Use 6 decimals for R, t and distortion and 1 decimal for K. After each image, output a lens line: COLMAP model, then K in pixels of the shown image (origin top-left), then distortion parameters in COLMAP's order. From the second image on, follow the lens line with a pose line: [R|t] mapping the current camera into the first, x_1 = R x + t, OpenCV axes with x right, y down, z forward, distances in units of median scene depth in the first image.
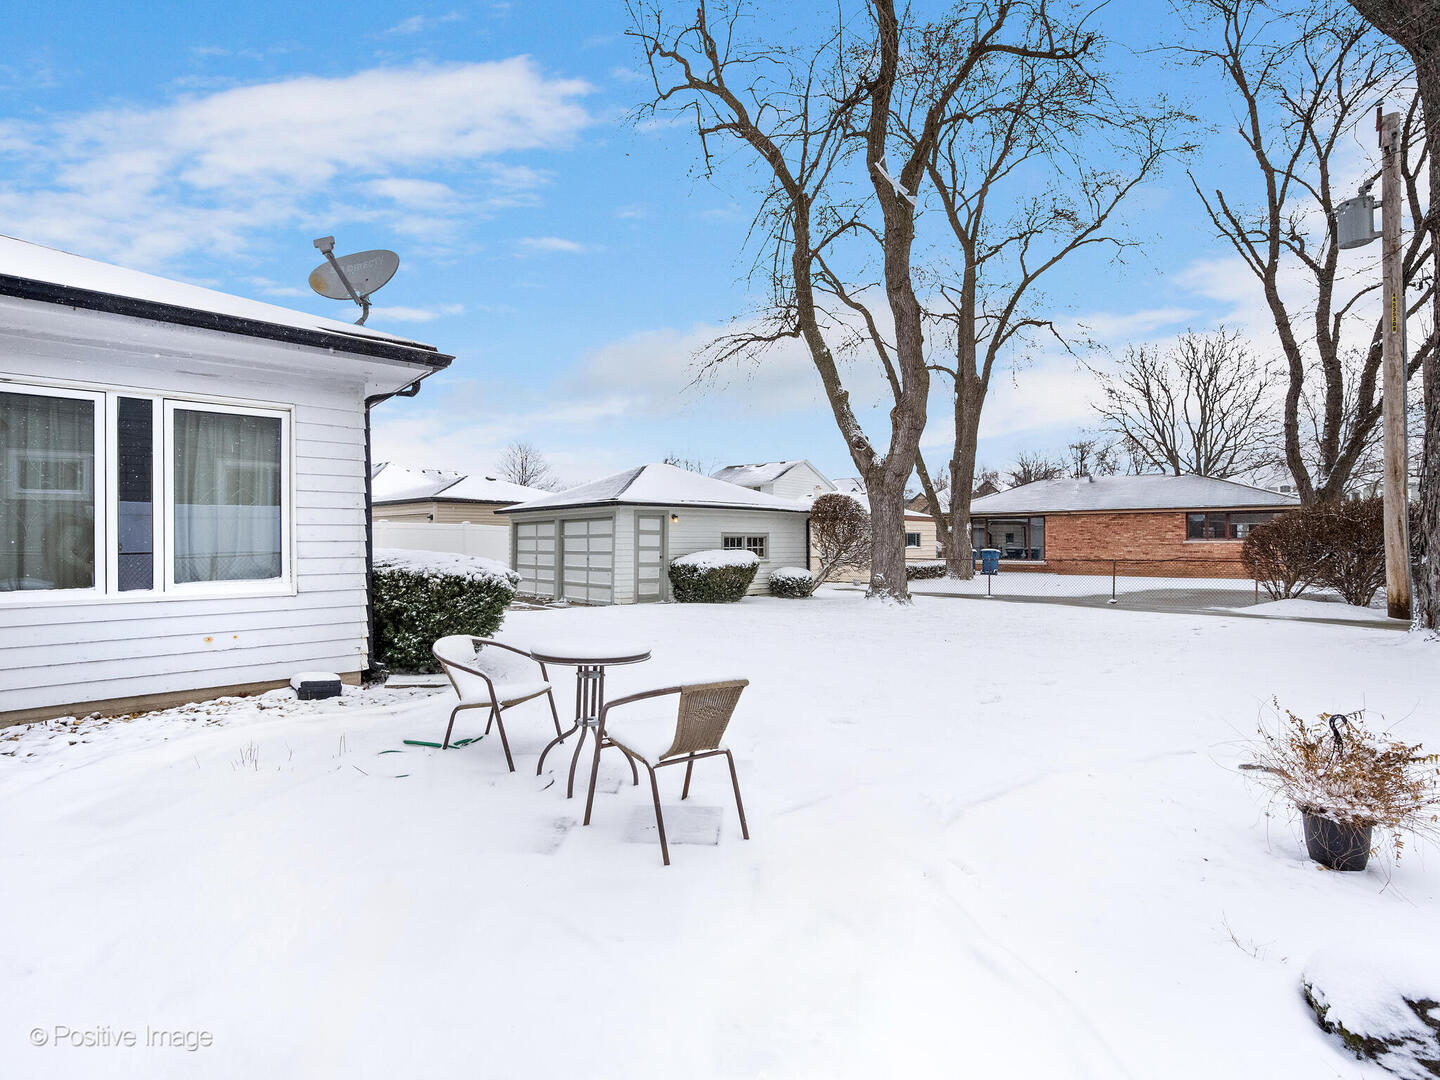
lens RADIAL K [[585.5, 0, 716.8], [0, 585.5, 528.2], [0, 0, 1]] dist [0.000670, 0.000179]
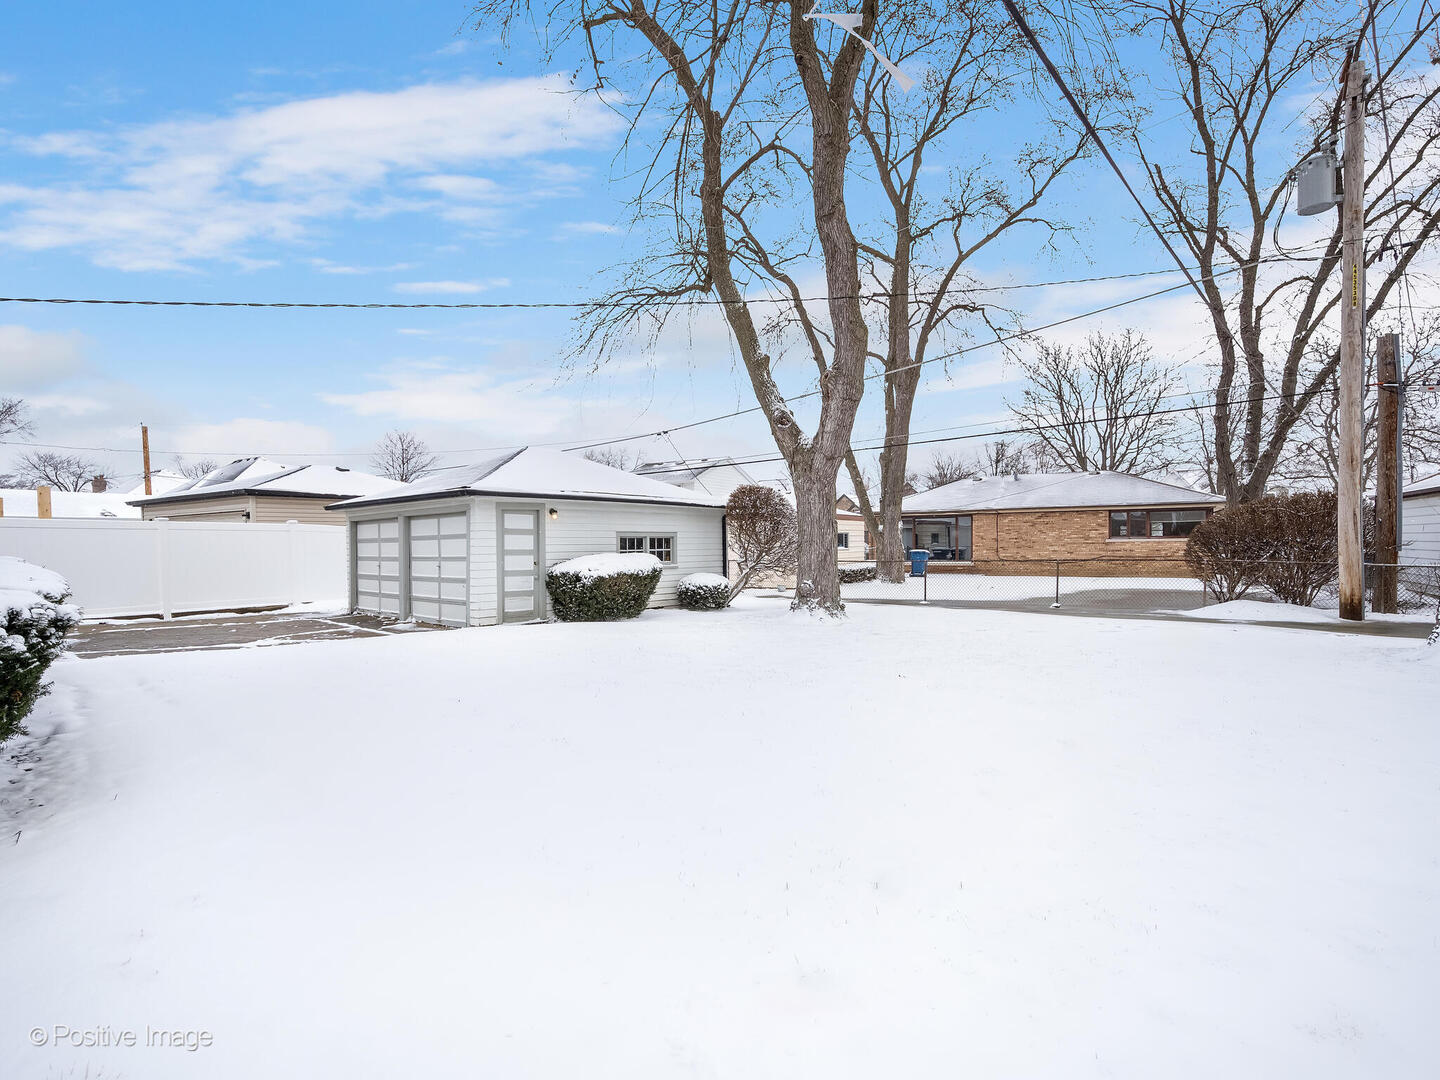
lens RADIAL K [[625.0, 0, 720.0], [0, 625.0, 540.0], [0, 0, 1]] dist [-0.000446, -0.000056]
pose [[0.990999, -0.007298, 0.133671, 0.031187], [0.005172, 0.999855, 0.016248, 0.004991], [-0.133770, -0.015411, 0.990893, 0.116617]]
